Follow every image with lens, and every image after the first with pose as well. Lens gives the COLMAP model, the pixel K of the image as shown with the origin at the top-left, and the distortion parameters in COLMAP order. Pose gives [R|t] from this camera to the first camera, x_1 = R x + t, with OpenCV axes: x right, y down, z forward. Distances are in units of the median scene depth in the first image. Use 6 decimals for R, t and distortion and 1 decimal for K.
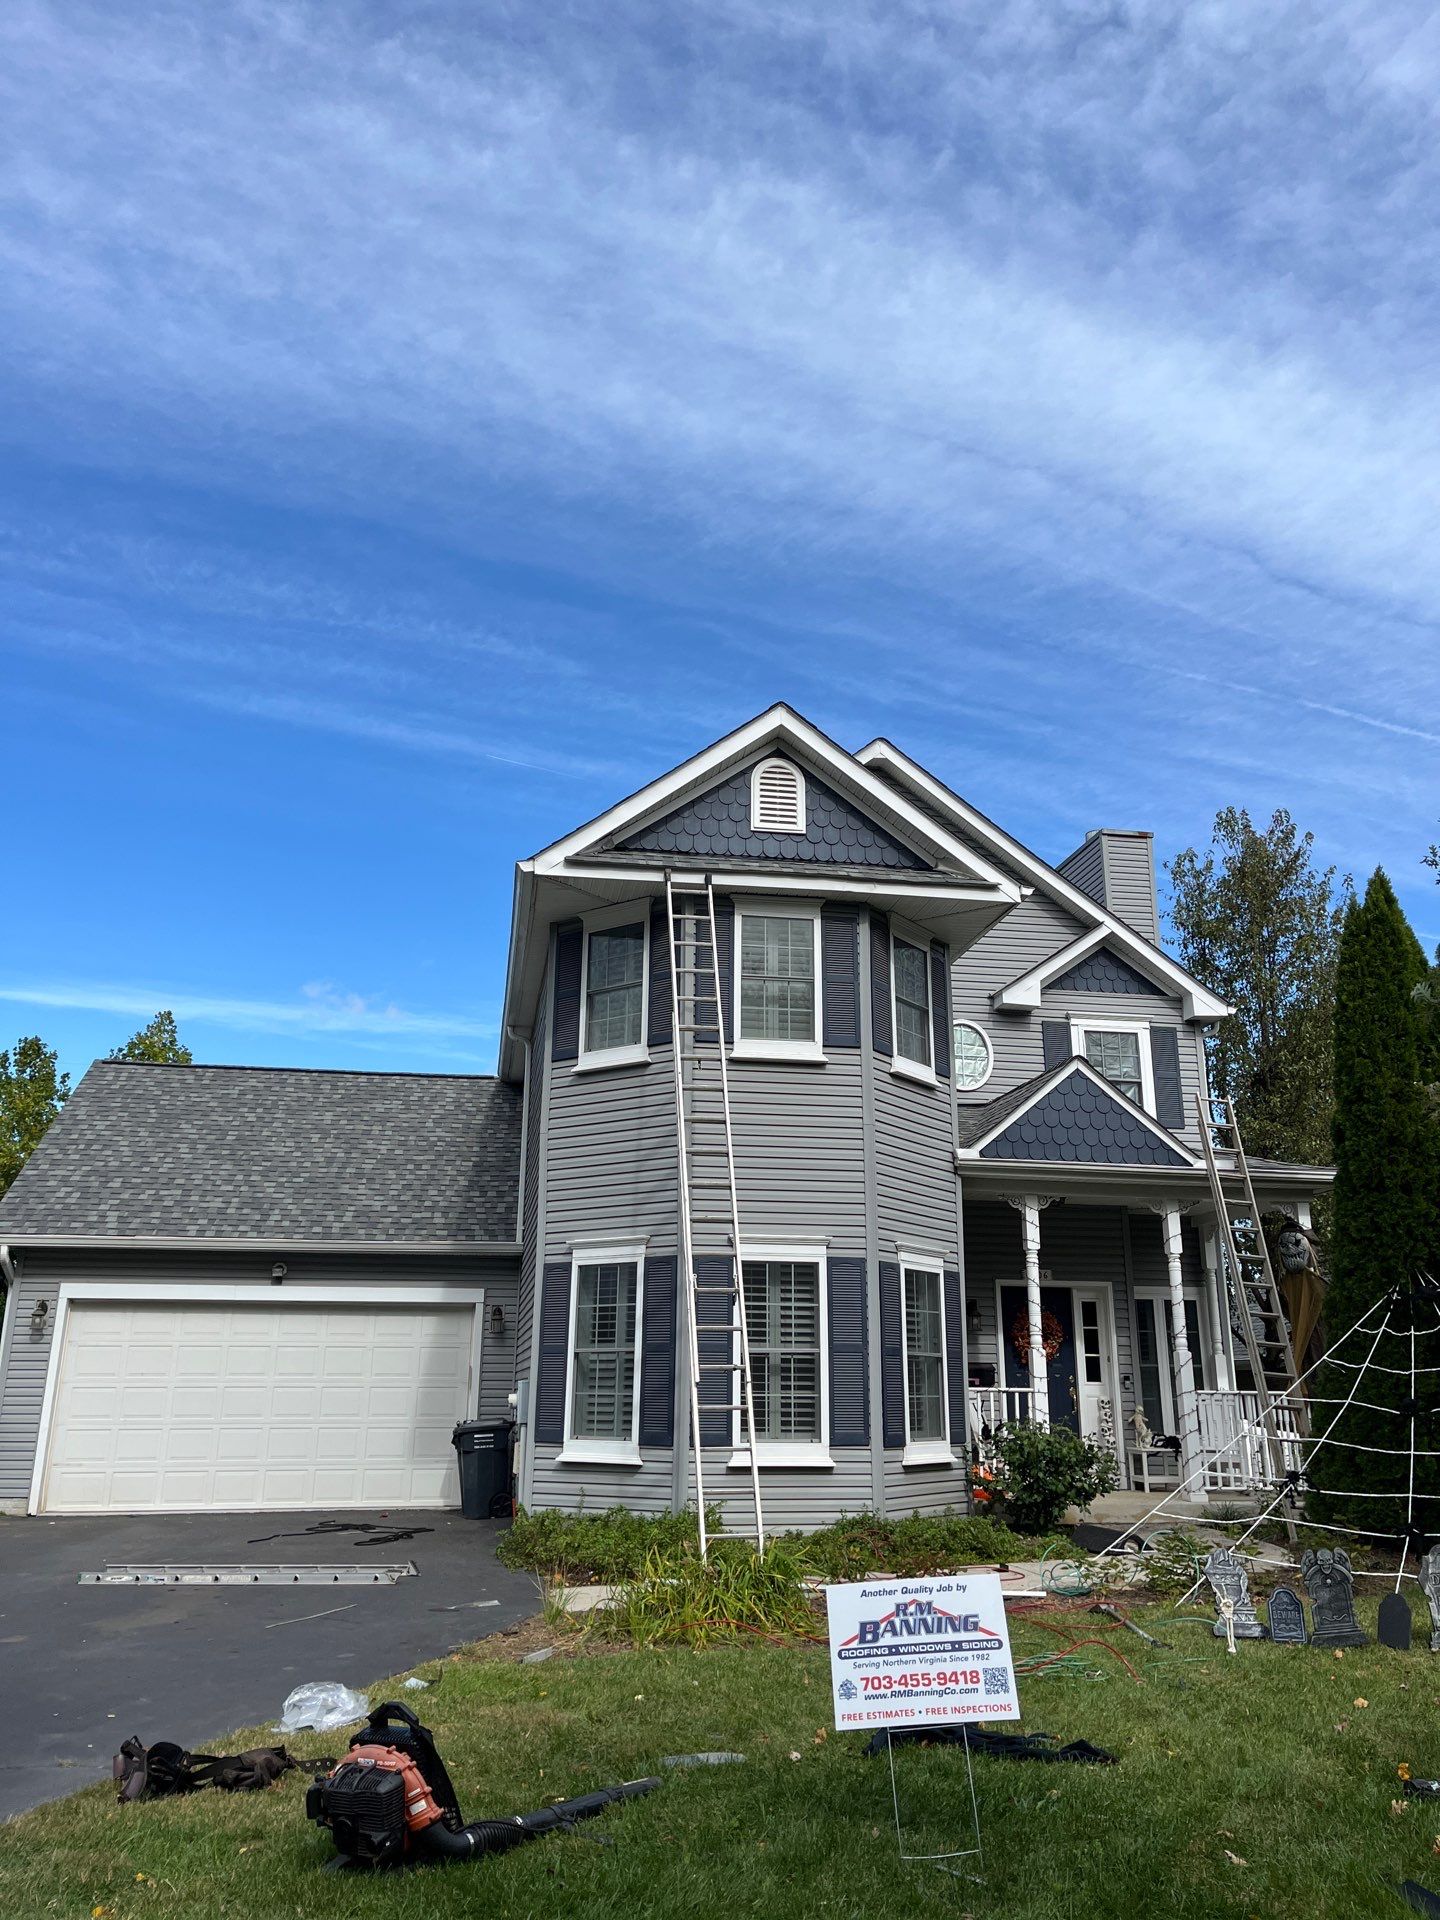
lens RADIAL K [[1433.8, 0, 703.7], [0, 1433.8, 974.1], [0, 0, 1]] dist [0.069334, -0.084624]
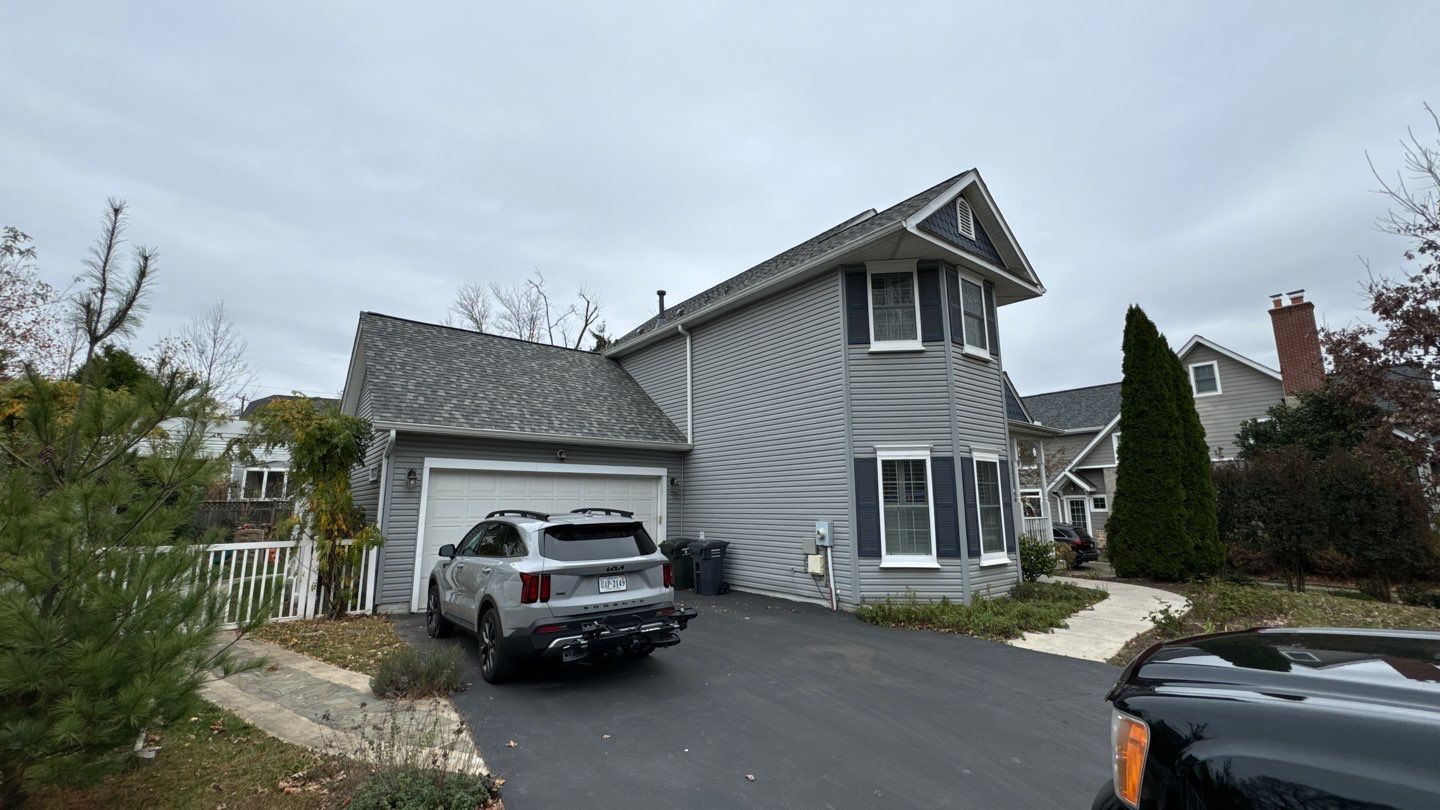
lens RADIAL K [[569.9, 0, 702.9], [0, 569.9, 409.0], [0, 0, 1]] dist [0.000478, -0.000036]
pose [[0.879716, 0.069123, 0.470449, -0.464036], [-0.122245, 0.989000, 0.083279, 0.082127], [-0.459517, -0.130772, 0.878489, 0.370896]]
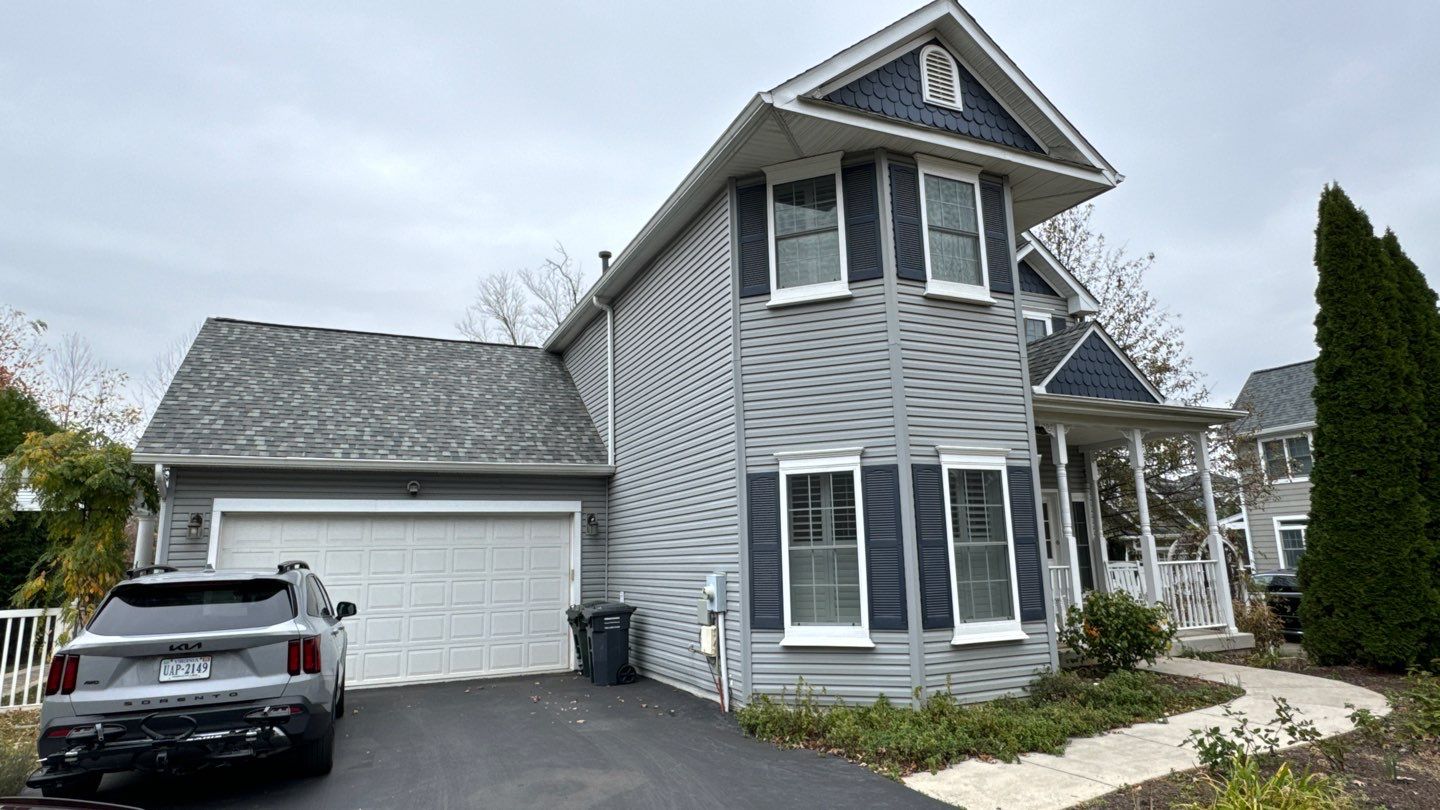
lens RADIAL K [[782.2, 0, 704.1], [0, 782.2, 411.2], [0, 0, 1]] dist [-0.002240, 0.000143]
pose [[0.966641, 0.016783, 0.255585, -0.229955], [-0.040404, 0.995349, 0.087453, 0.077345], [-0.252928, -0.094862, 0.962823, 0.327289]]
